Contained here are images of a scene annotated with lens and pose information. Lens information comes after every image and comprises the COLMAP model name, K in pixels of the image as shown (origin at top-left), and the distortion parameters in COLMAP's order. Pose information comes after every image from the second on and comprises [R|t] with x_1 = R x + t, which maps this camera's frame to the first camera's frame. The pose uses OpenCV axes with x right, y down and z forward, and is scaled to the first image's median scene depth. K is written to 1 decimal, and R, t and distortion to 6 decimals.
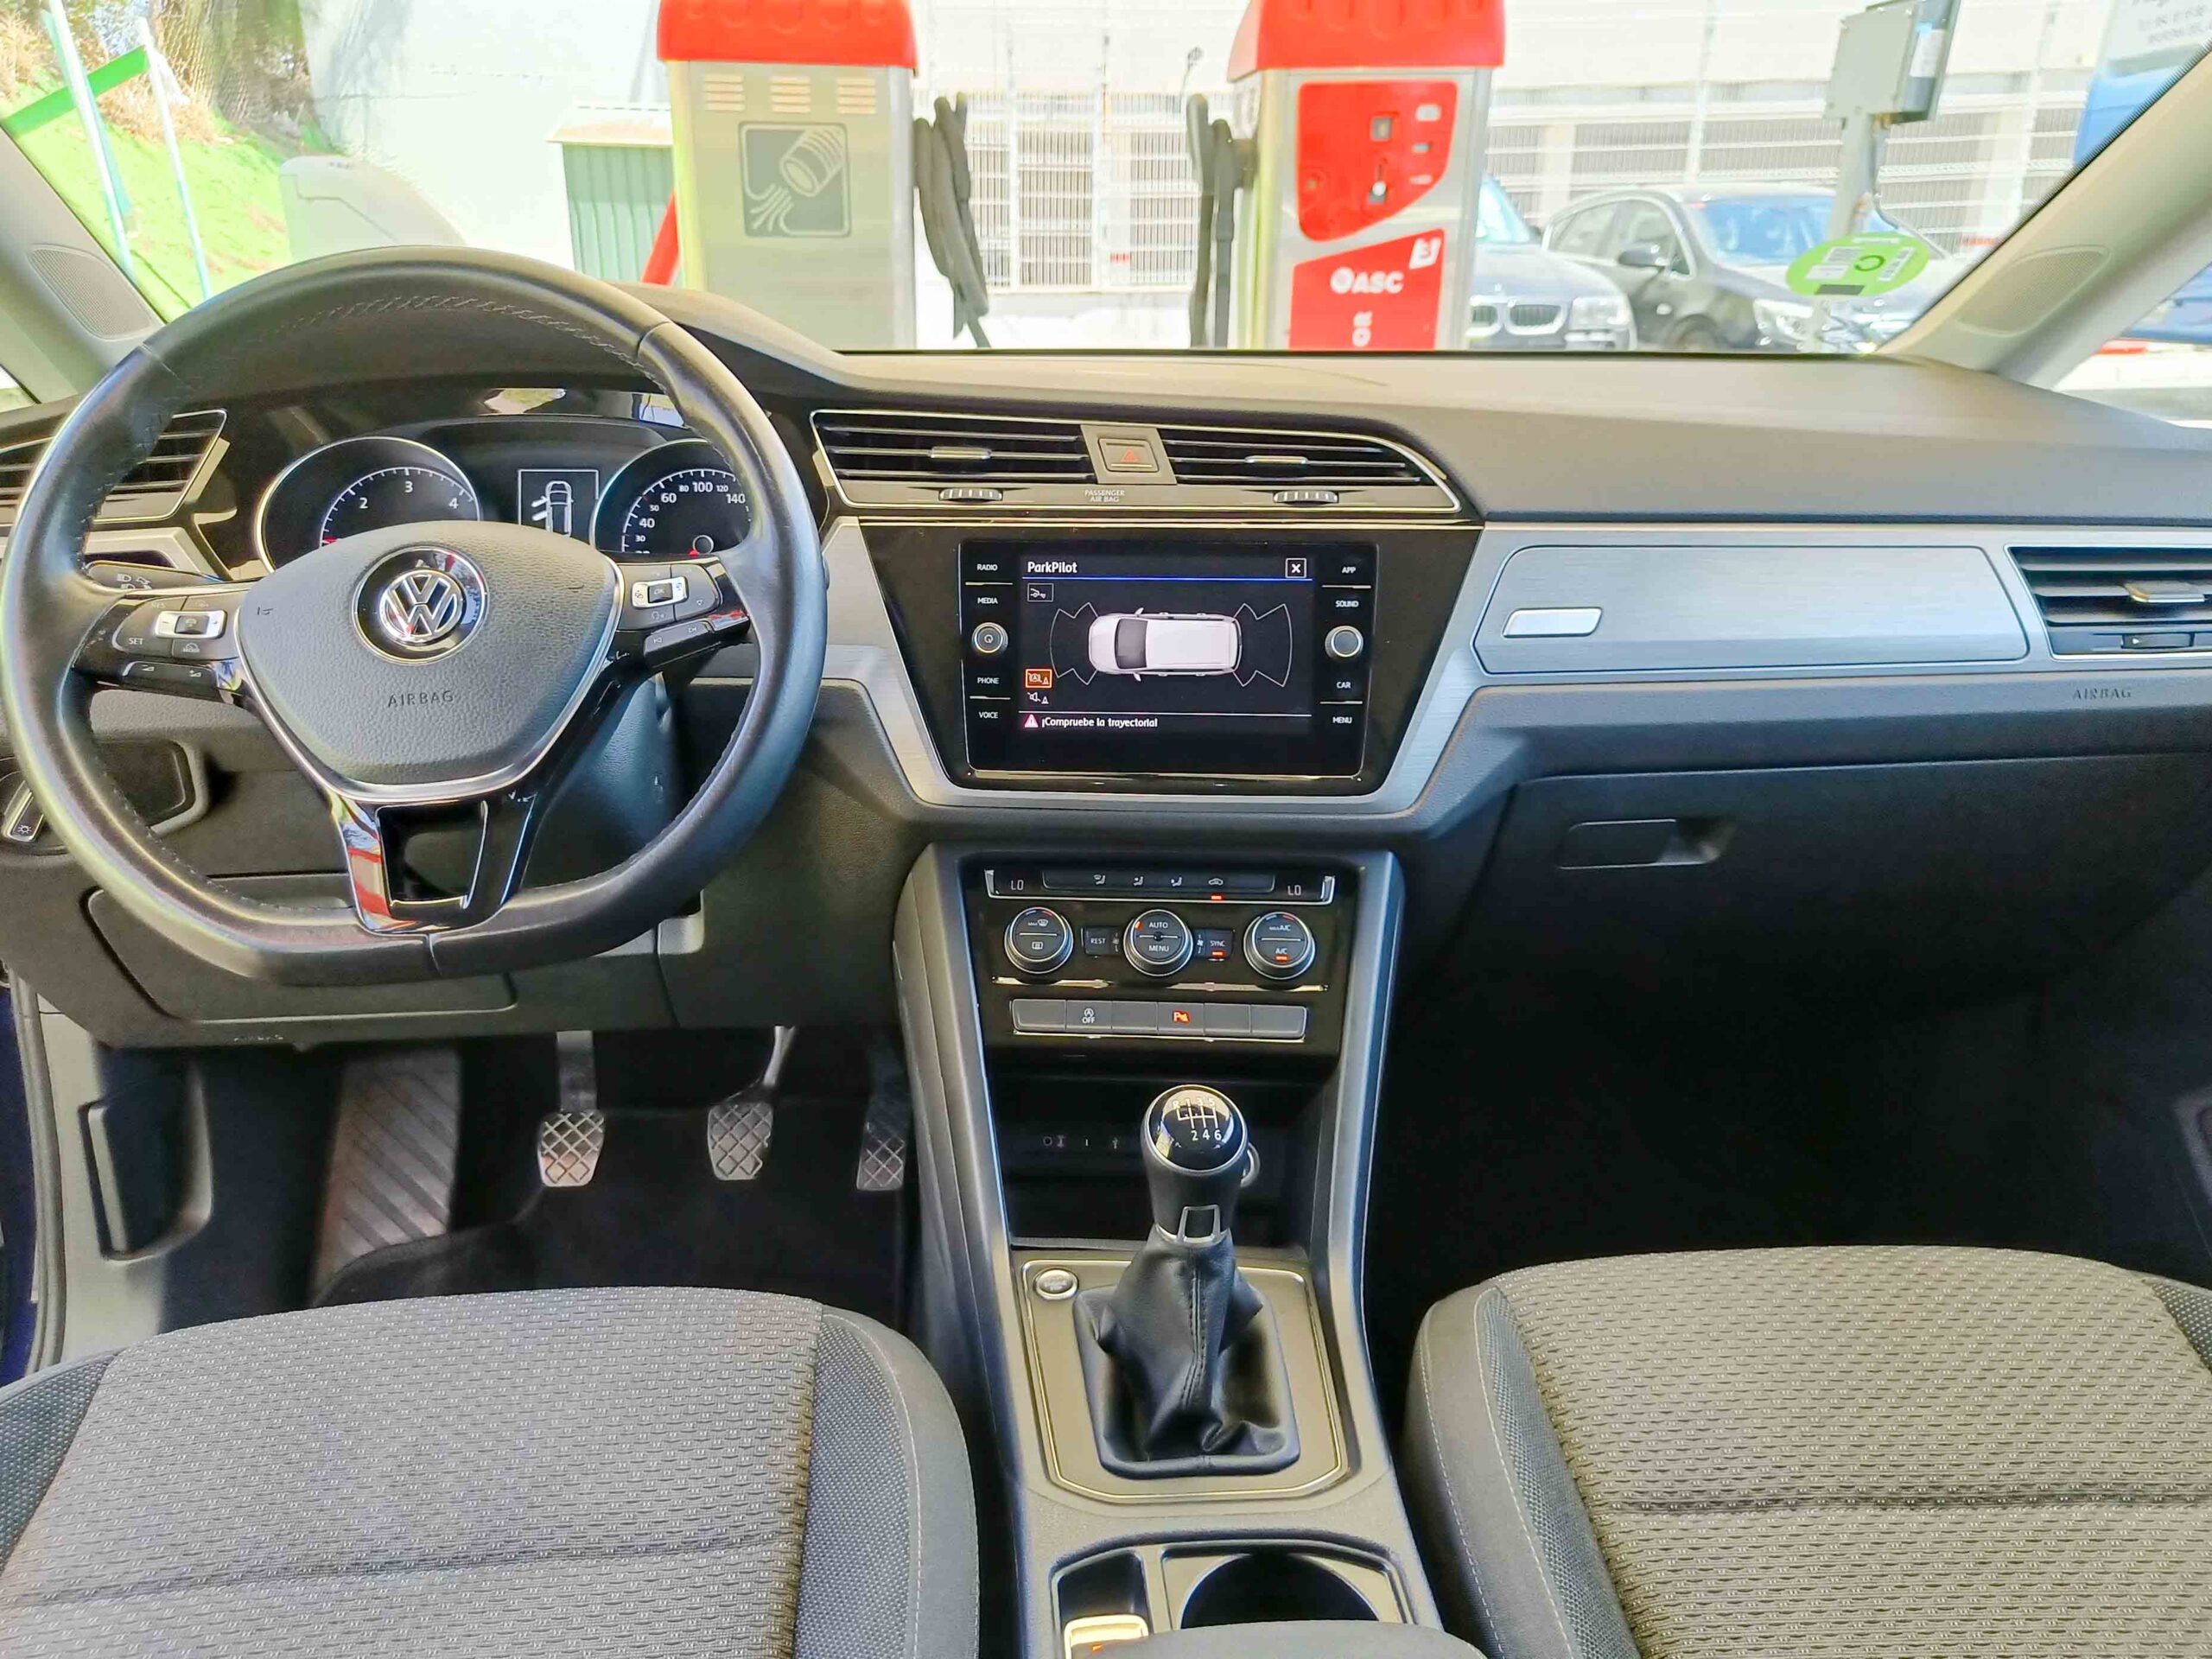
lens RADIAL K [[1546.2, 0, 1106.0], [0, 1546.2, 852.3], [0, 0, 1]] dist [0.079908, 0.000506]
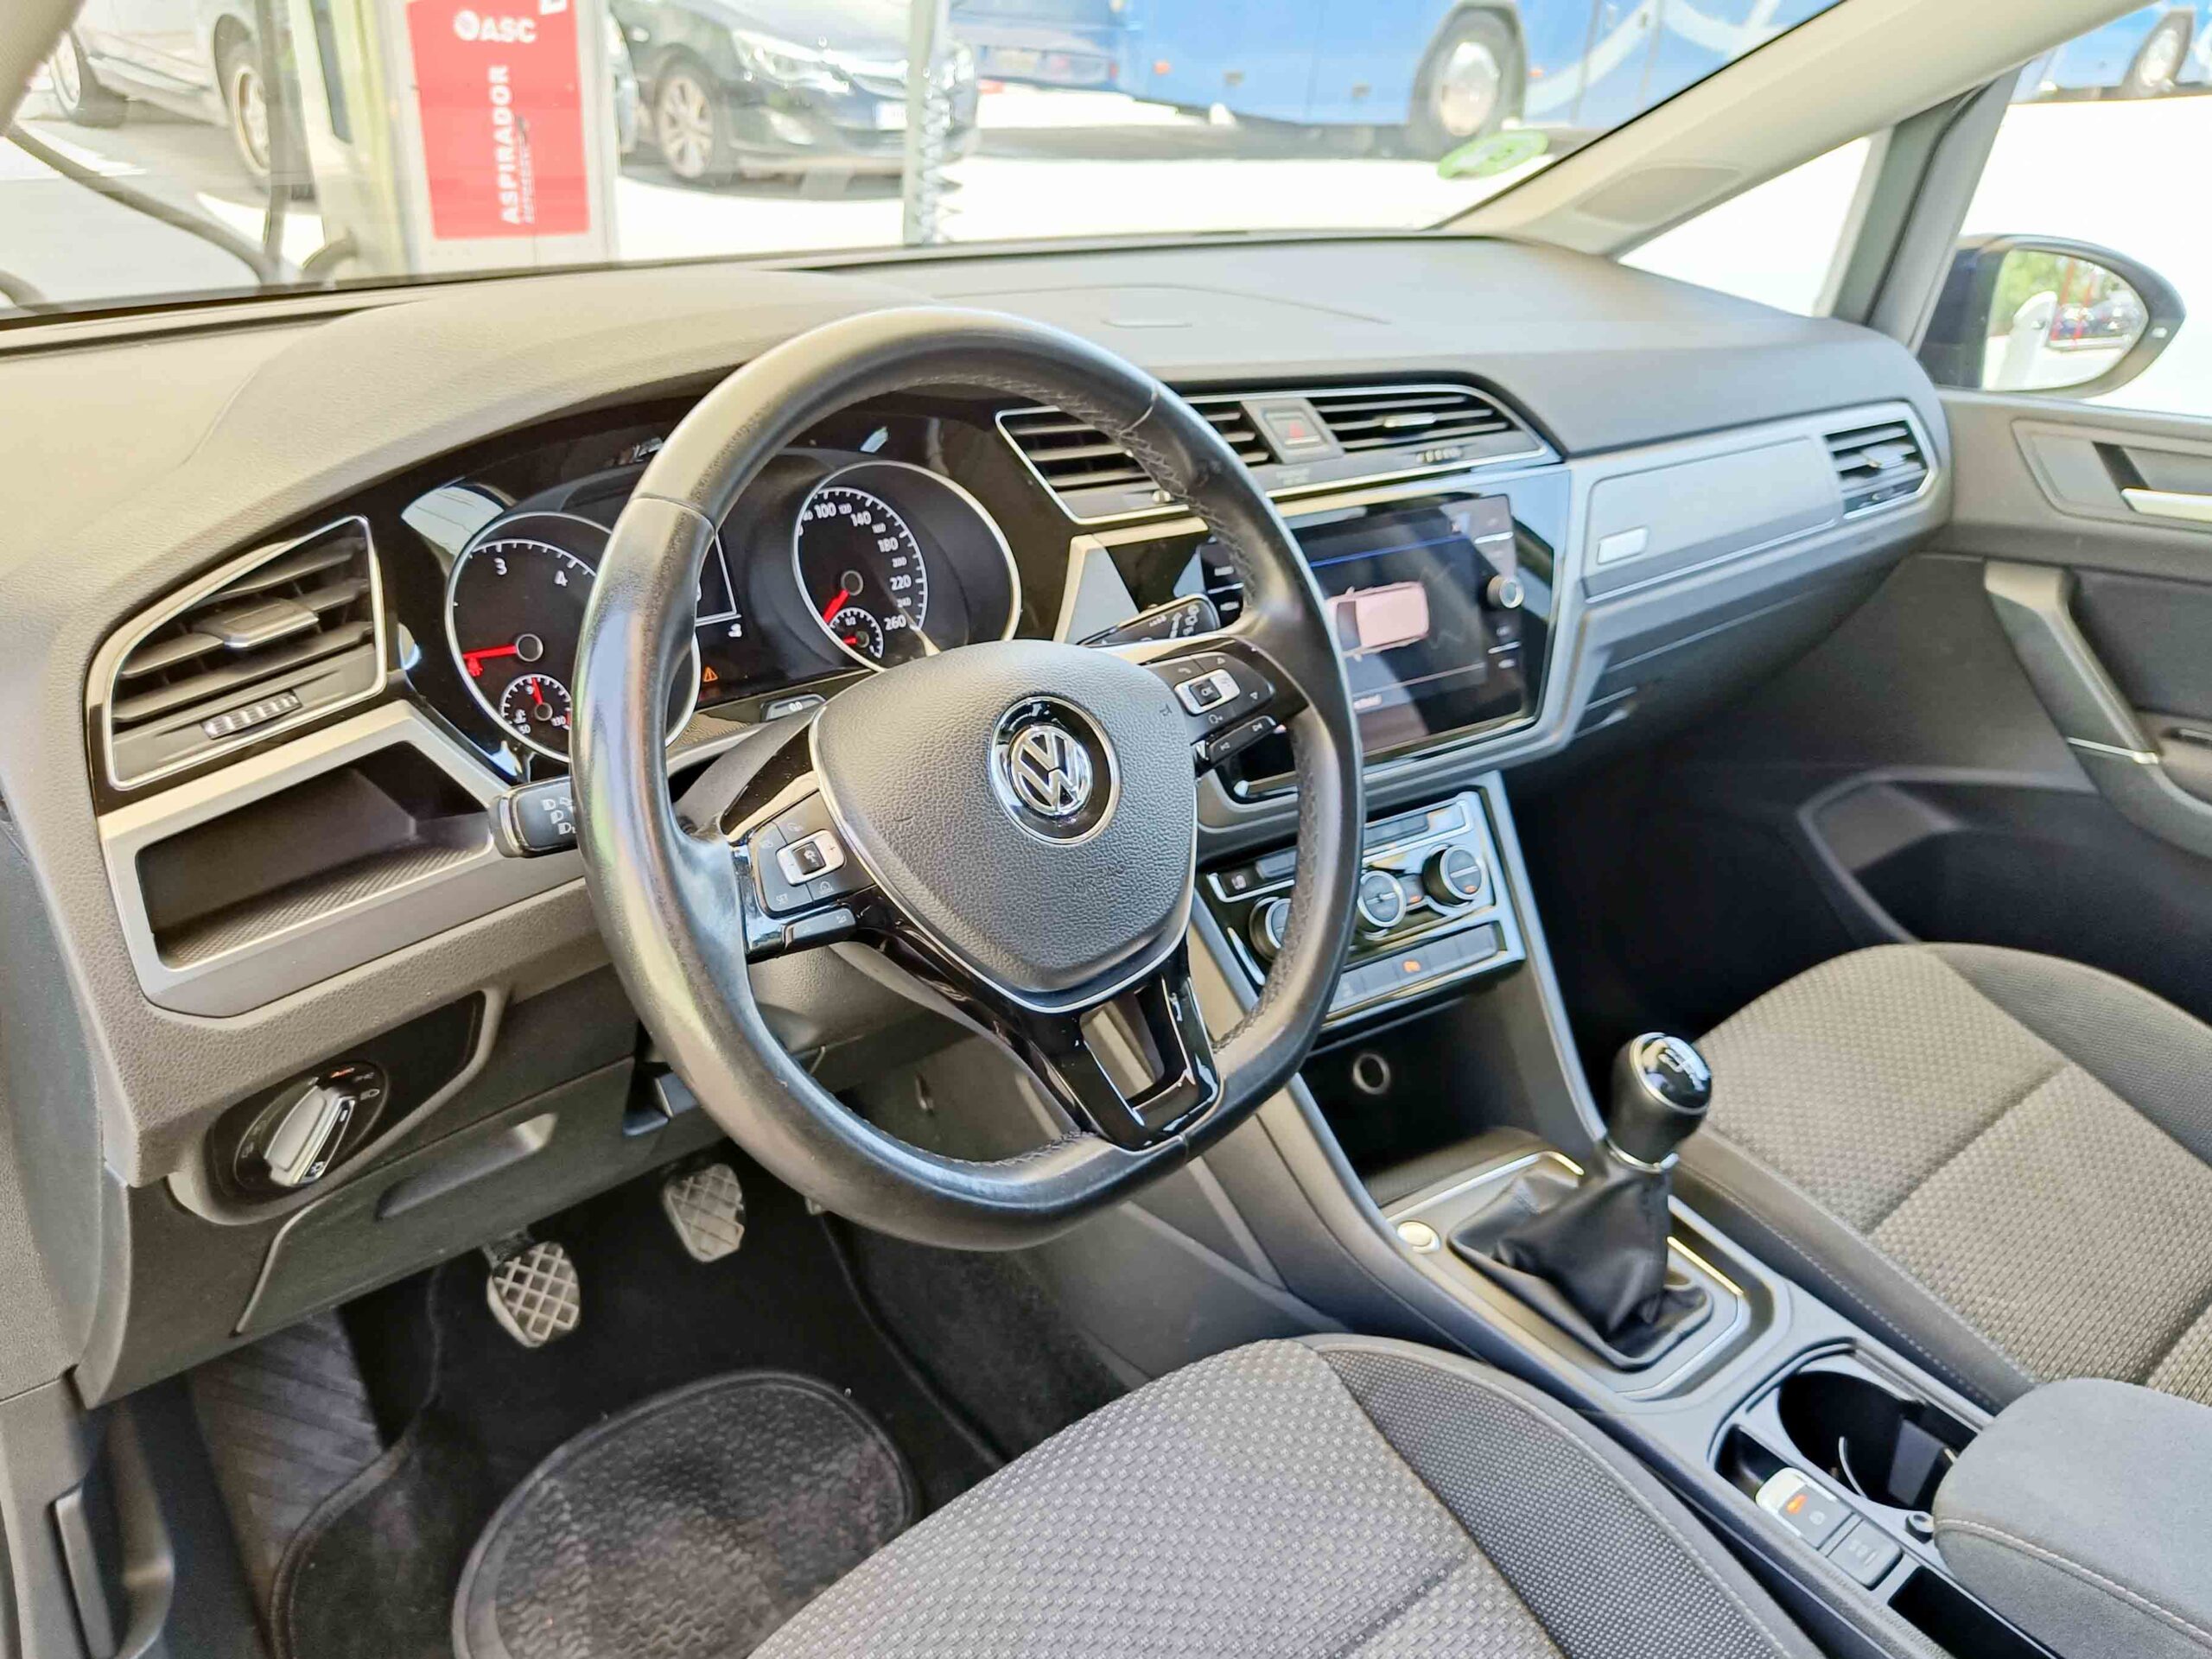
lens RADIAL K [[1581.8, 0, 1101.5], [0, 1581.8, 871.3], [0, 0, 1]] dist [0.040676, 0.004689]
pose [[0.819370, -0.248339, 0.516683, -0.635410], [0.164441, 0.965239, 0.203158, -0.199583], [-0.549174, -0.081498, 0.831725, 0.202187]]
